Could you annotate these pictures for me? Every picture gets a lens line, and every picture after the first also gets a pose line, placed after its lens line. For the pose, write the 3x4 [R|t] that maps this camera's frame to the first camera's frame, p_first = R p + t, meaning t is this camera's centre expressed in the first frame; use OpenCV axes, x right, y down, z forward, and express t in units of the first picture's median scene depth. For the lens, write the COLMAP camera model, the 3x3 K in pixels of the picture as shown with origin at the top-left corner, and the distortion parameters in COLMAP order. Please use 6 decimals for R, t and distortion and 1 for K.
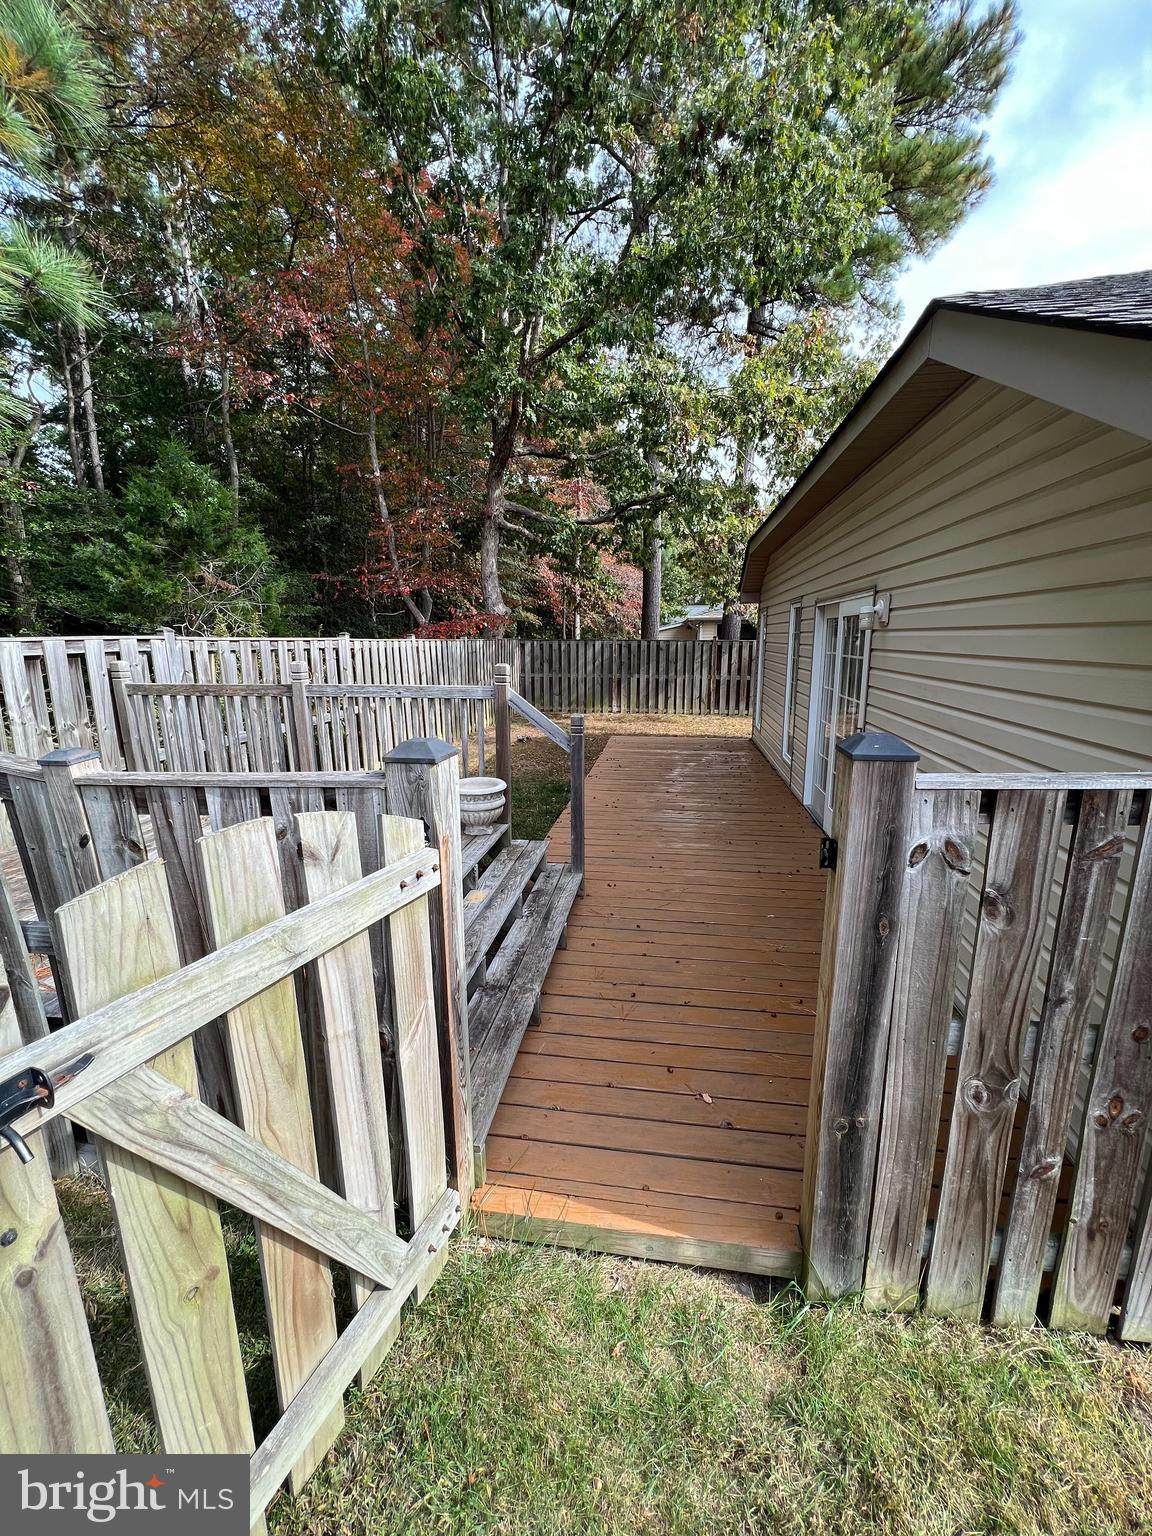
lens RADIAL K [[615.1, 0, 577.8], [0, 615.1, 773.2], [0, 0, 1]] dist [-0.002188, 0.001006]
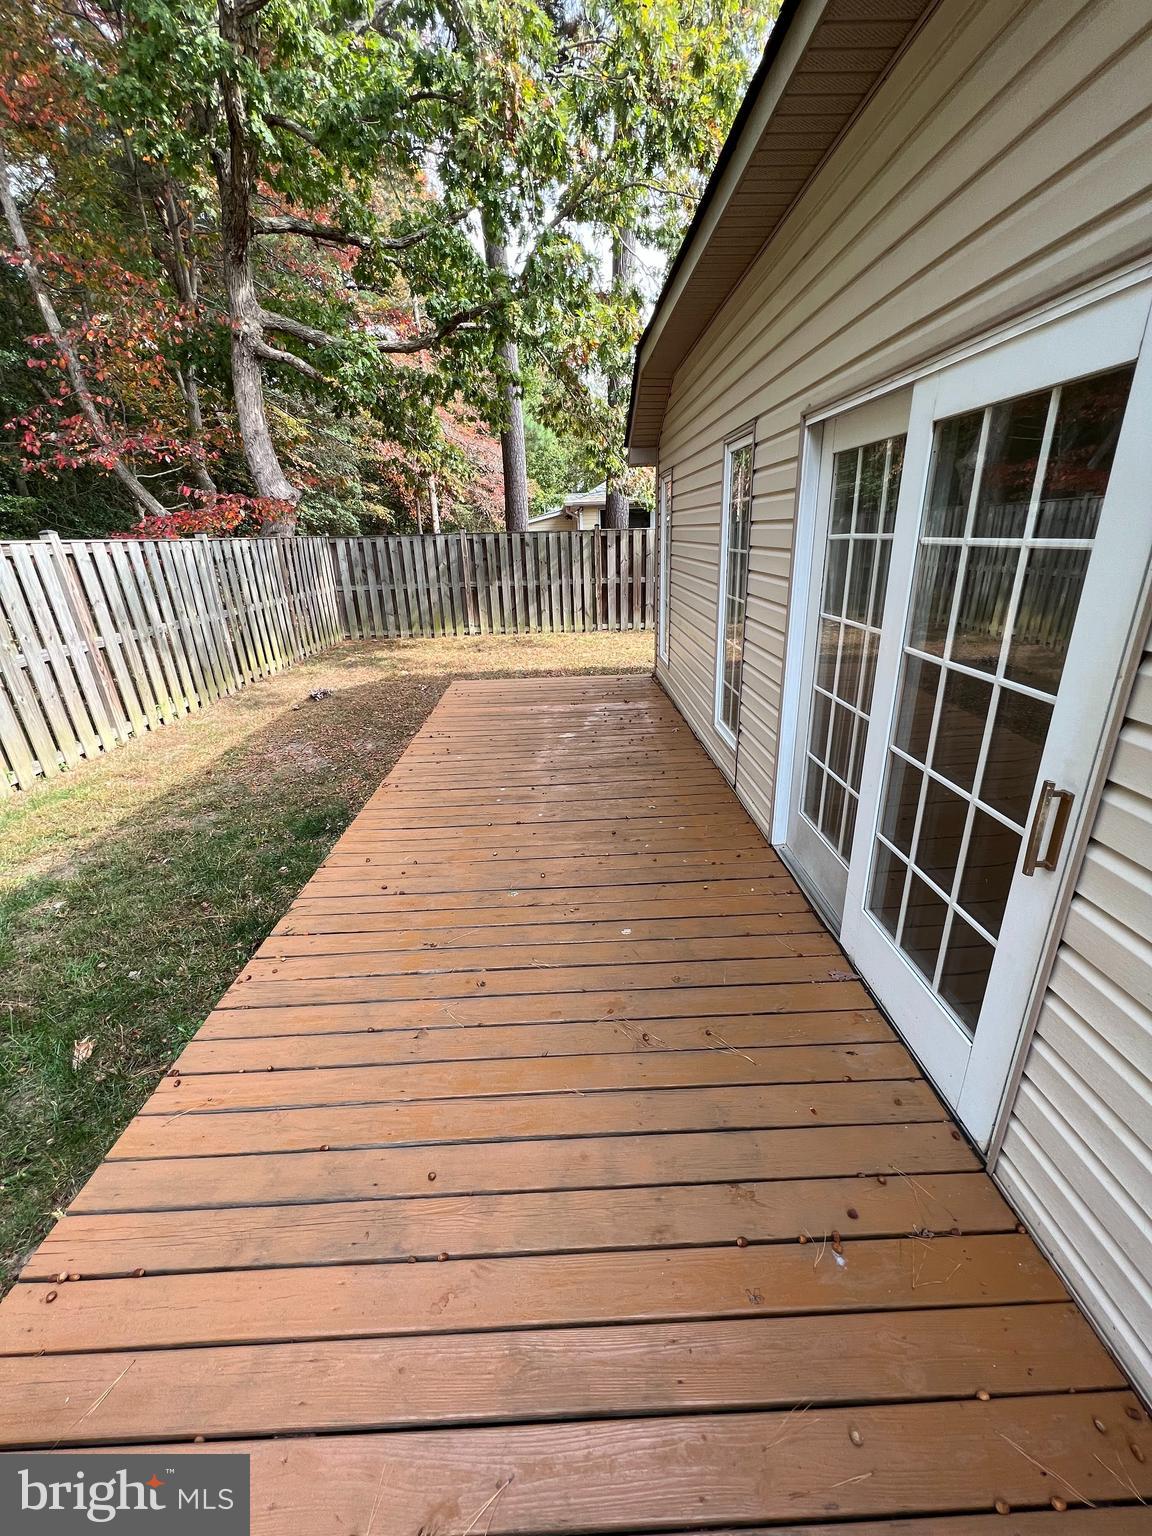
lens RADIAL K [[615.1, 0, 579.3], [0, 615.1, 770.6], [0, 0, 1]] dist [-0.002188, 0.001006]
pose [[0.983288, -0.091561, 0.157354, 0.056031], [0.066934, 0.985607, 0.155239, -0.043885], [-0.169303, -0.142113, 0.975264, 0.228046]]
